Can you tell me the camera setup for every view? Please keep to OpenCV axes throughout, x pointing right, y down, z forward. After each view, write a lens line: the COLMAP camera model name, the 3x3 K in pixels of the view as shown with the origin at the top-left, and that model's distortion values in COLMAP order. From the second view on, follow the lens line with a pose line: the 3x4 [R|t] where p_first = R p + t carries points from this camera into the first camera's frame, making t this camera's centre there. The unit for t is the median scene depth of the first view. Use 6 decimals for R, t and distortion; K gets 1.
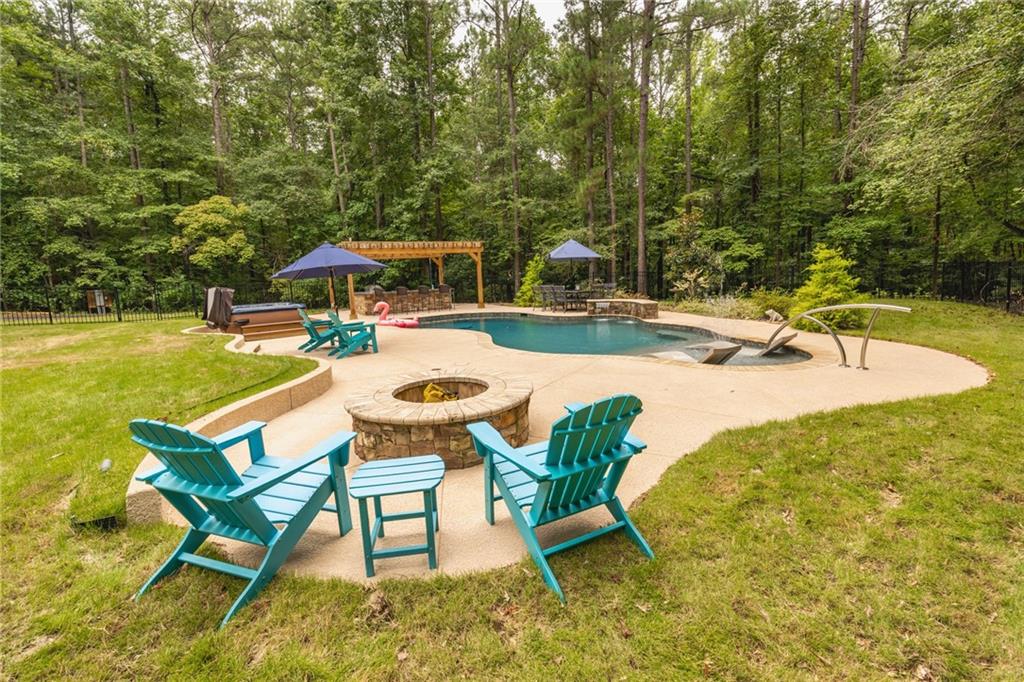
lens RADIAL K [[432.3, 0, 513.6], [0, 432.3, 346.3], [0, 0, 1]] dist [-0.003451, -0.000110]
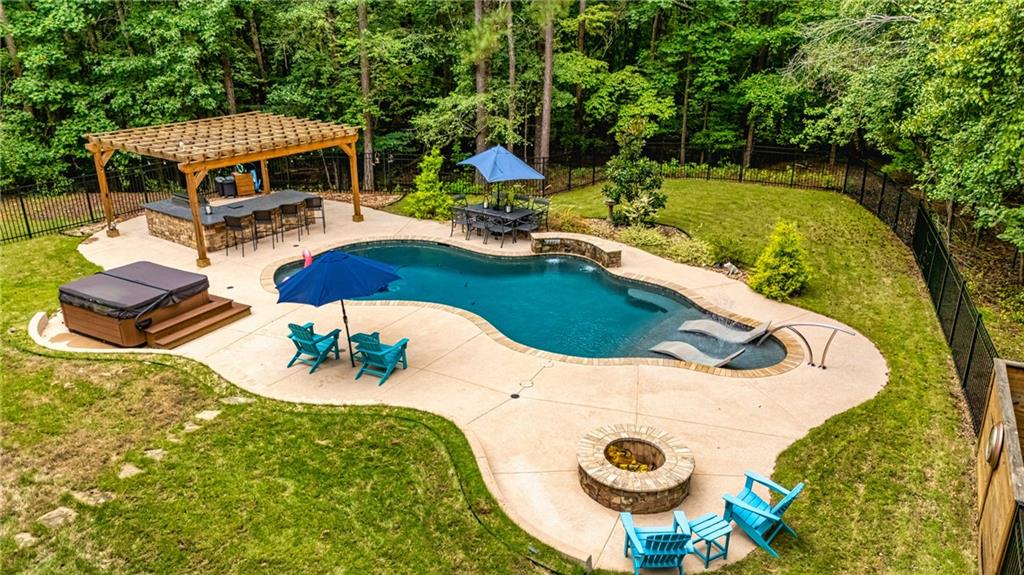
lens RADIAL K [[736.4, 0, 517.1], [0, 736.4, 329.6], [0, 0, 1]] dist [0.035502, -0.025436]
pose [[0.916974, -0.108759, 0.383837, -0.262003], [0.012200, 0.969318, 0.245508, -0.171154], [-0.398761, -0.220442, 0.890166, -0.188819]]
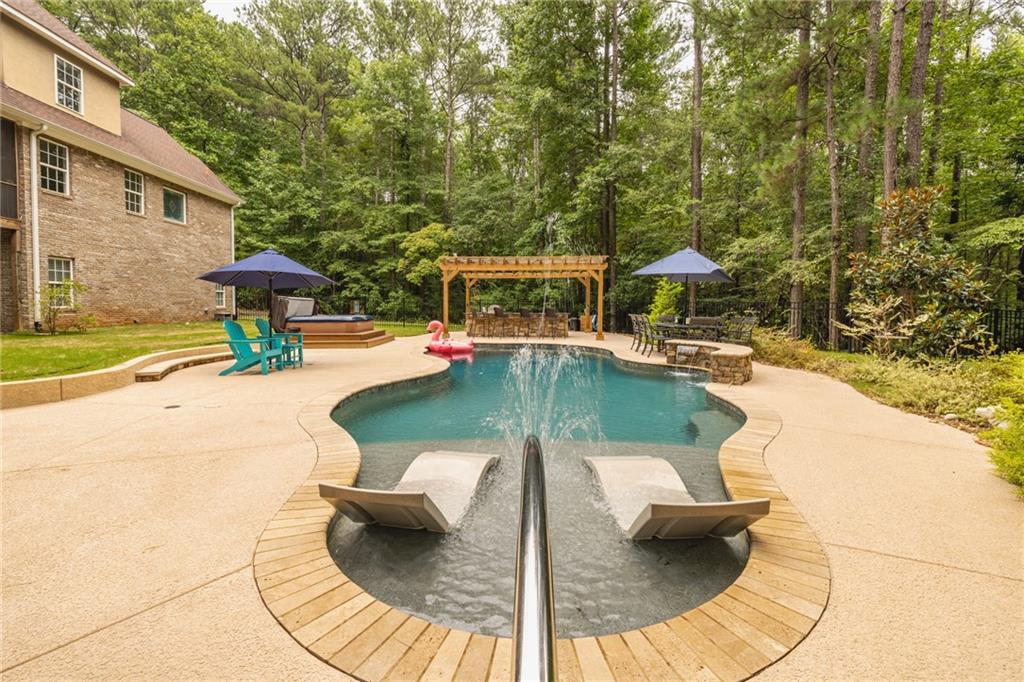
lens RADIAL K [[444.0, 0, 521.3], [0, 444.0, 340.1], [0, 0, 1]] dist [-0.011534, -0.000155]
pose [[0.819567, 0.089865, -0.565892, 0.216694], [-0.133559, 0.990381, -0.036156, -0.033085], [0.557200, 0.105212, 0.823686, 0.211986]]
